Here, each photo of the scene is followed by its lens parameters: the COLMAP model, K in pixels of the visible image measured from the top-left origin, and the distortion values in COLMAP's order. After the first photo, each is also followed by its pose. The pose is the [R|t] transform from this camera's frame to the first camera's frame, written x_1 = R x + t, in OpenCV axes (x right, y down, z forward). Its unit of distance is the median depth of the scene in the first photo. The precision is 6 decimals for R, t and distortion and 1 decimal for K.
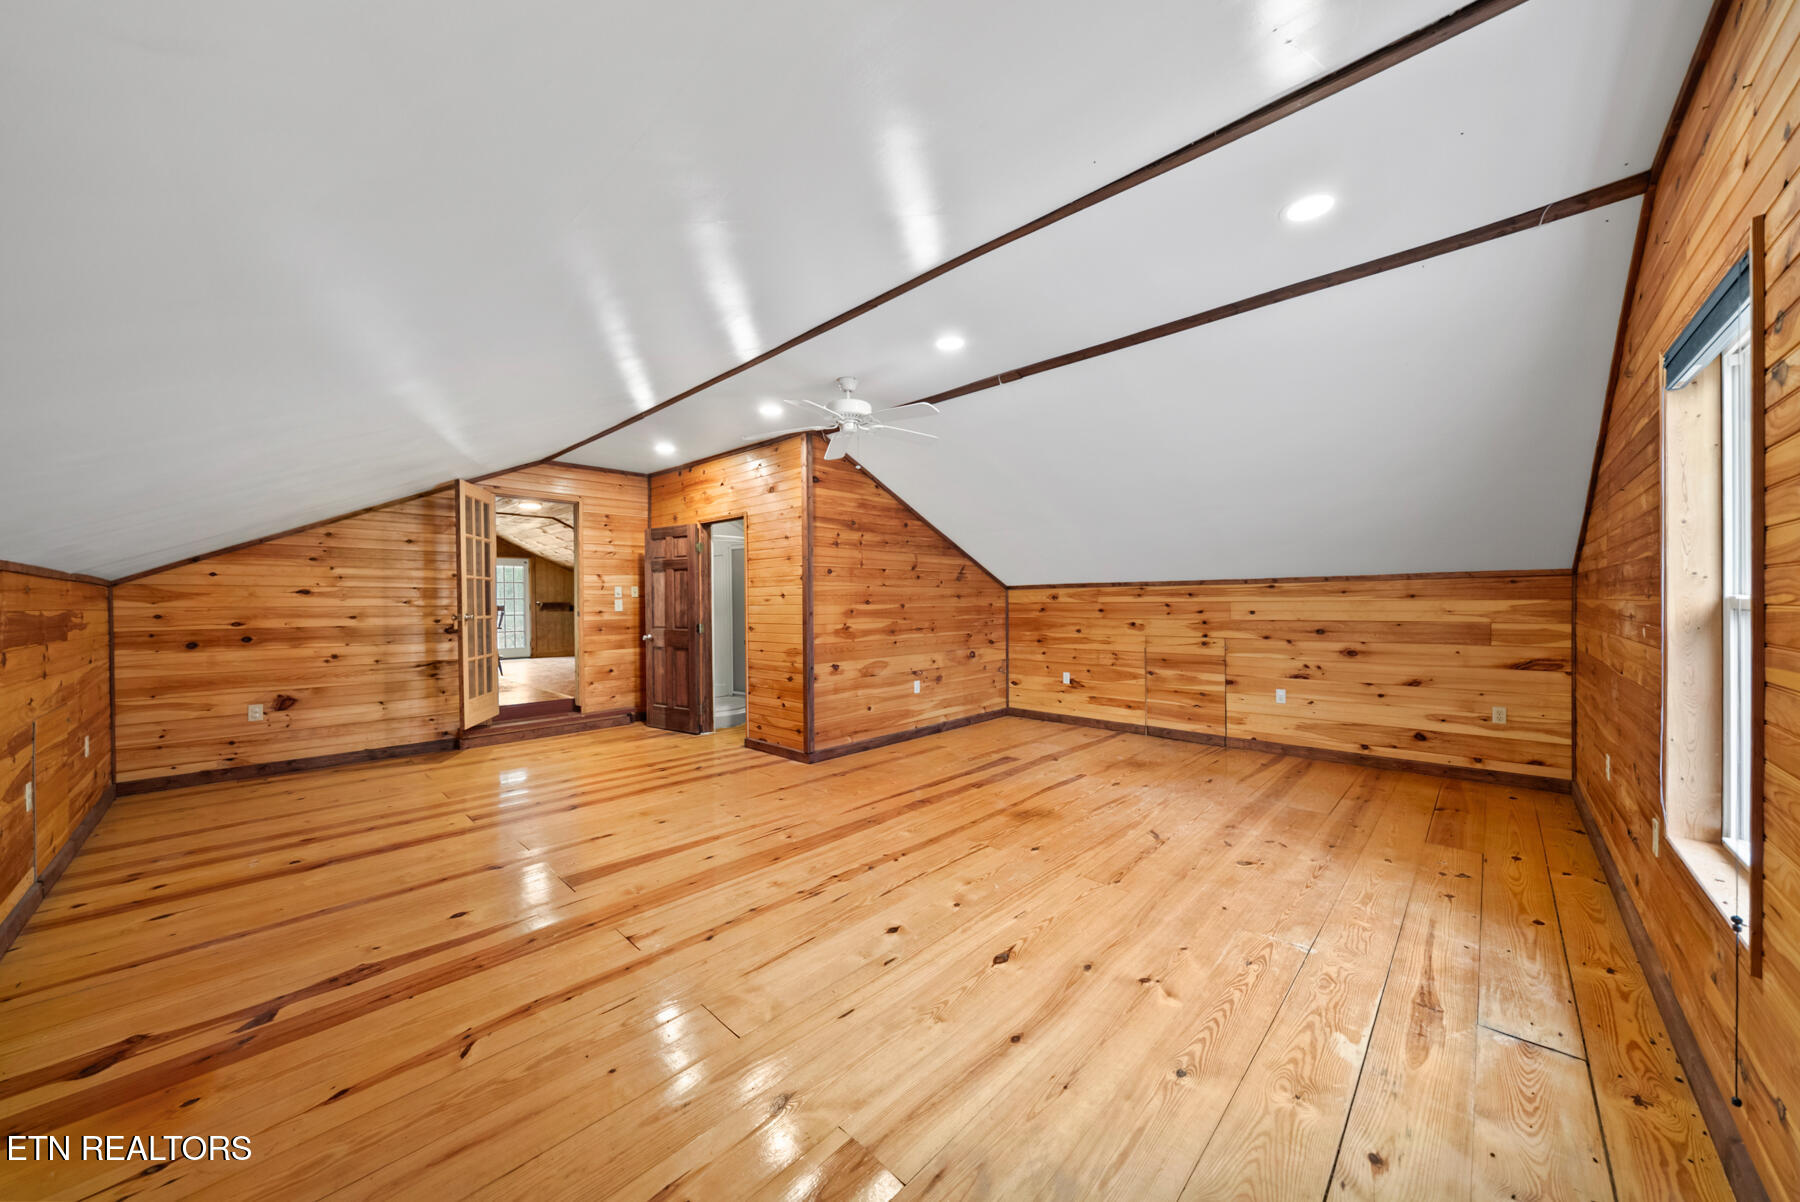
lens RADIAL K [[622.9, 0, 898.3], [0, 622.9, 607.7], [0, 0, 1]] dist [-0.004450, 0.000071]
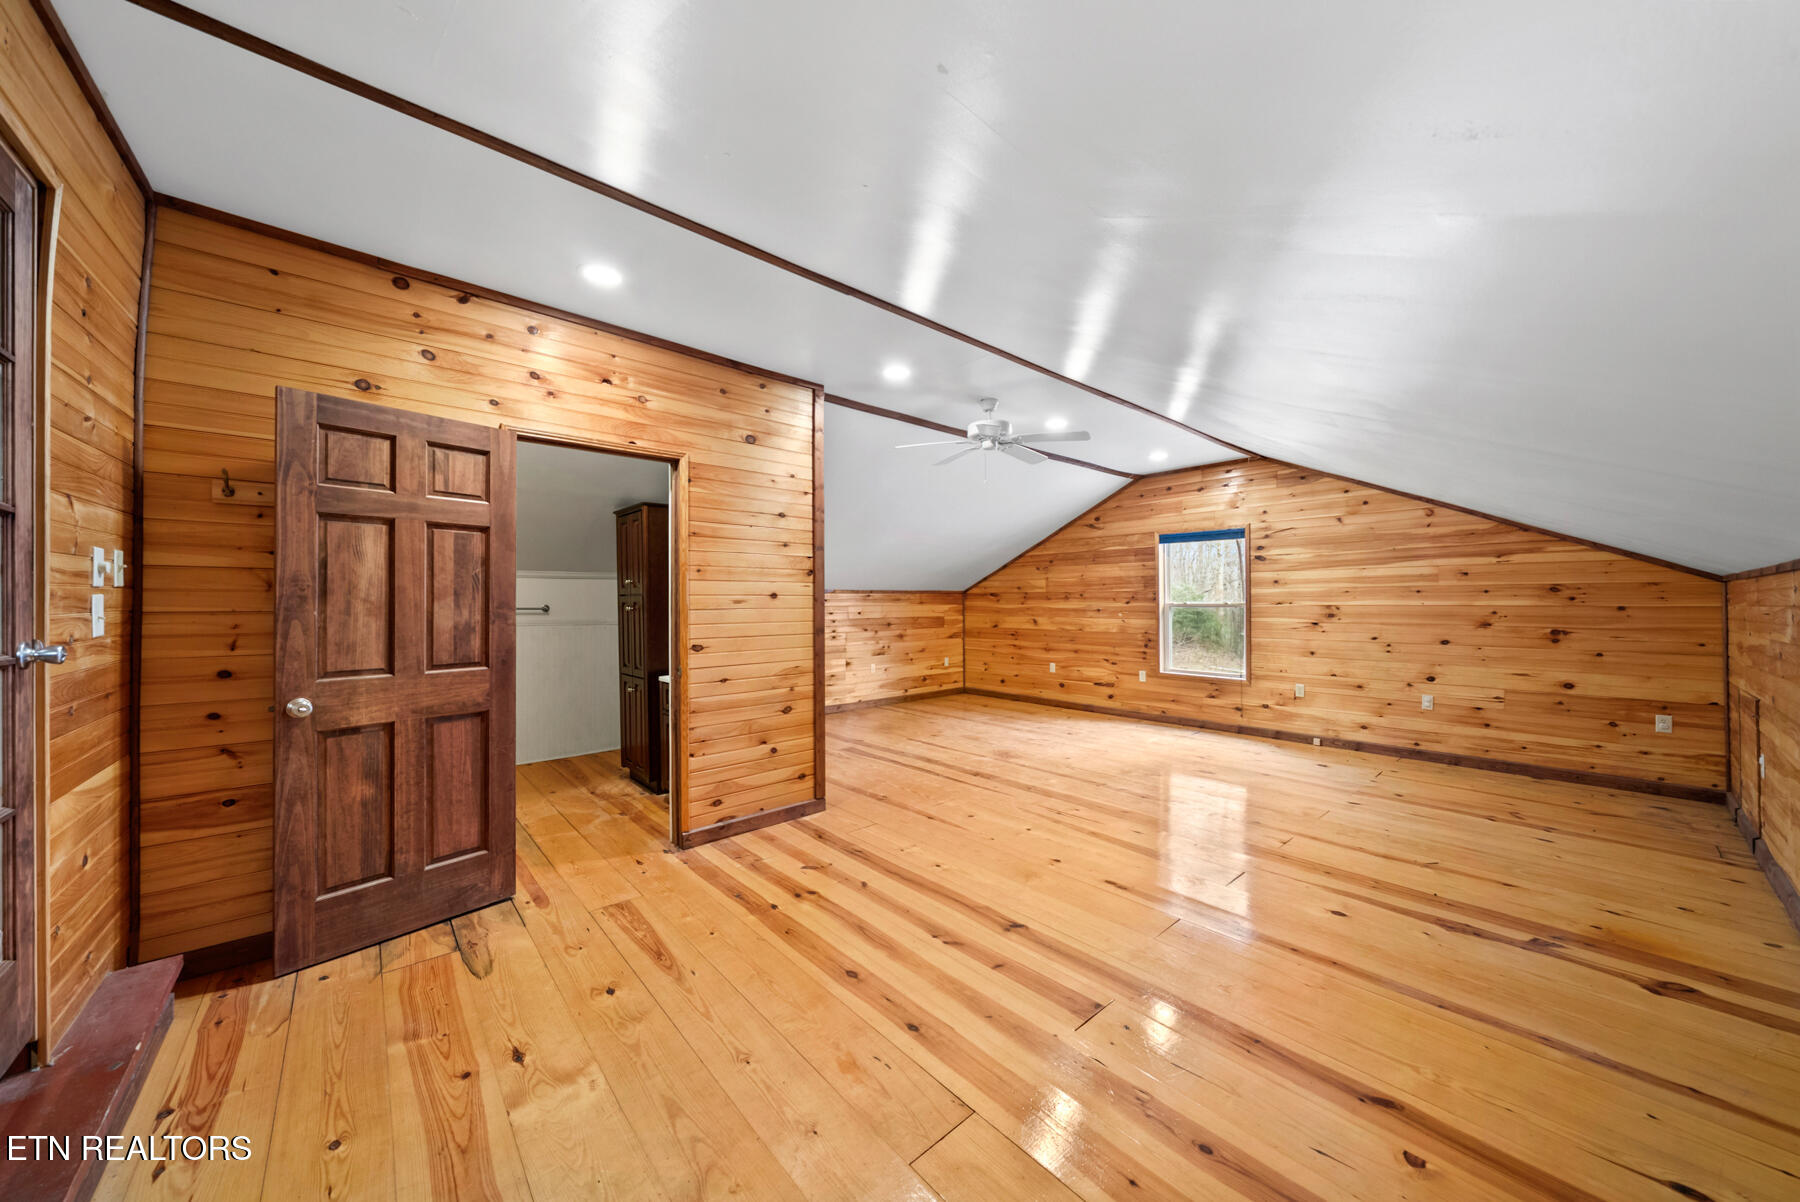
lens RADIAL K [[622.9, 0, 892.5], [0, 622.9, 602.9], [0, 0, 1]] dist [-0.004450, 0.000071]
pose [[0.093741, 0.006857, 0.995573, -1.043945], [0.011756, 0.999899, -0.007994, -0.004734], [-0.995527, 0.012454, 0.093651, 0.949378]]
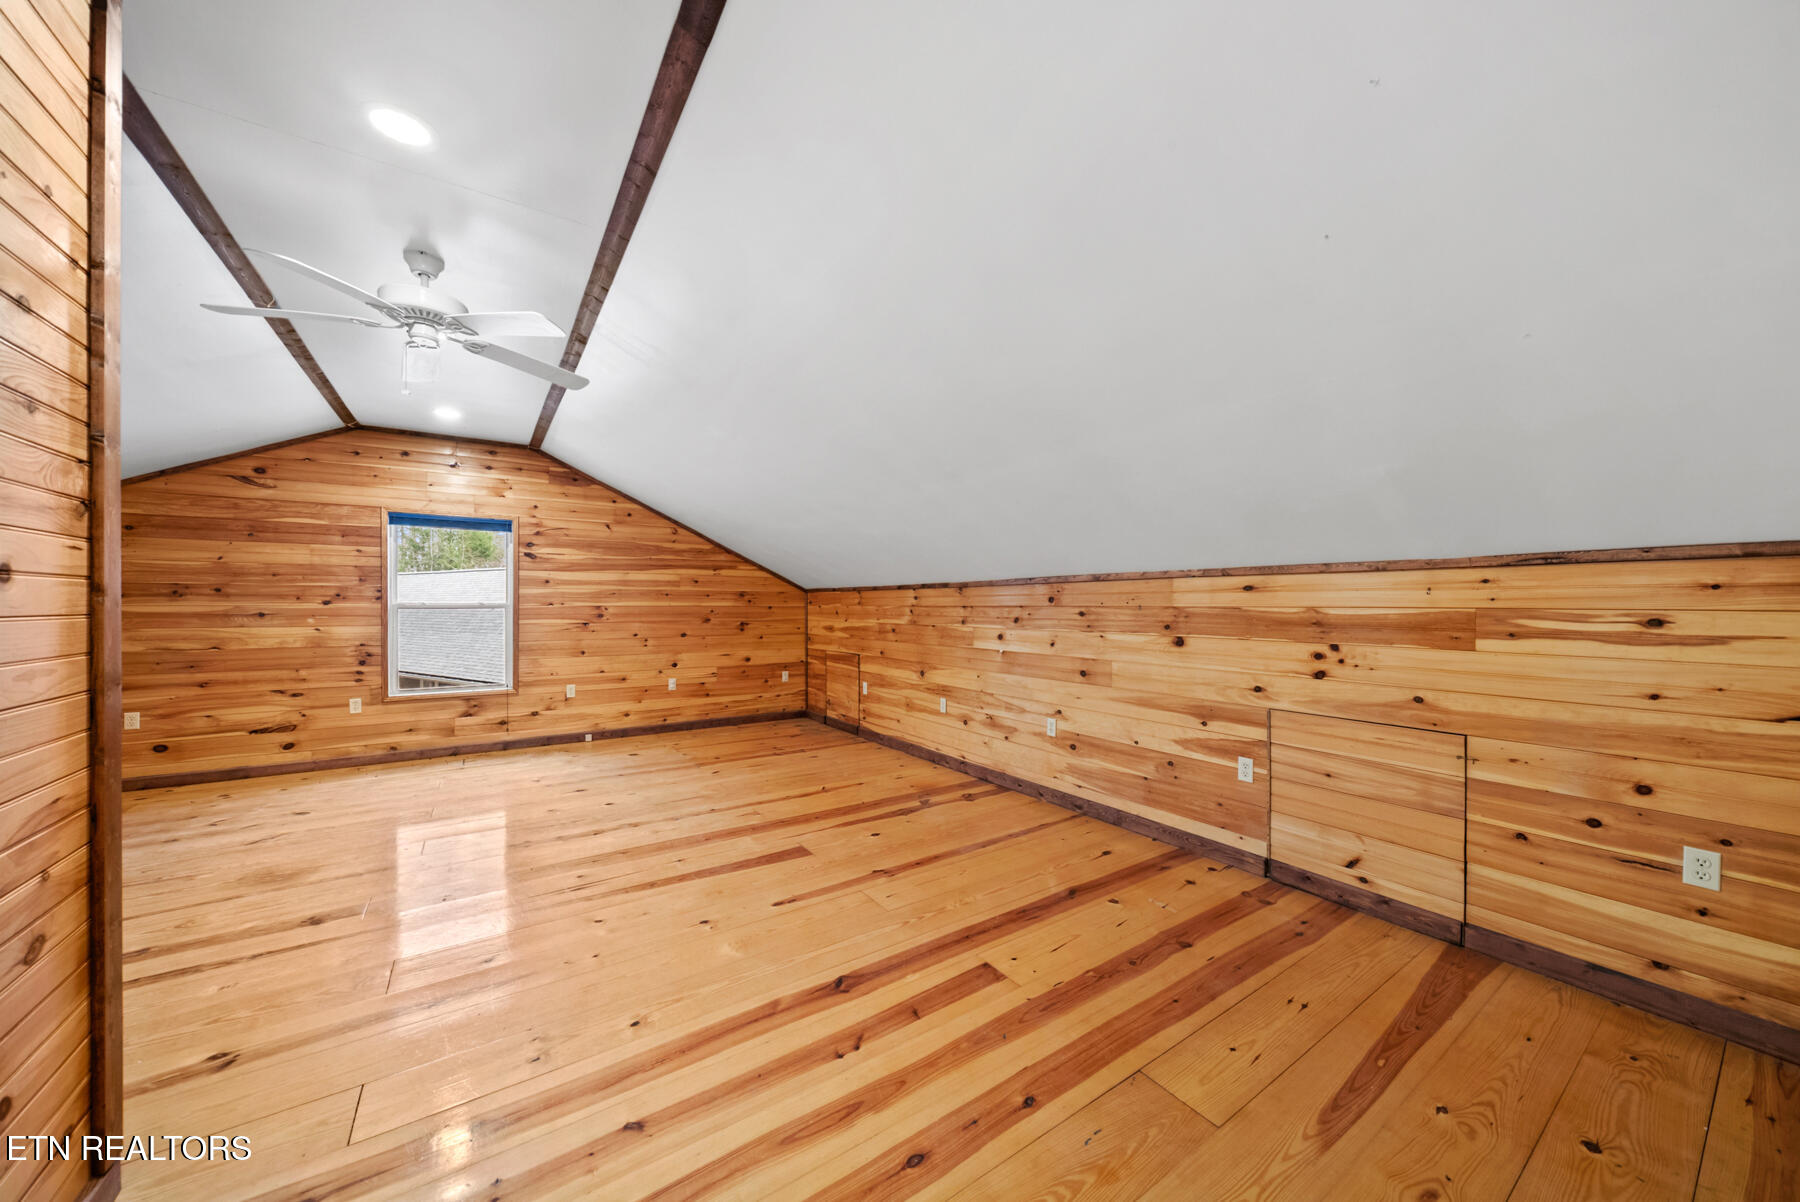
lens RADIAL K [[622.9, 0, 900.3], [0, 622.9, 598.5], [0, 0, 1]] dist [-0.004450, 0.000071]
pose [[-0.978183, 0.007788, 0.207597, -0.613554], [0.007950, 0.999968, -0.000053, -0.010348], [-0.207591, 0.001598, -0.978214, 1.355572]]
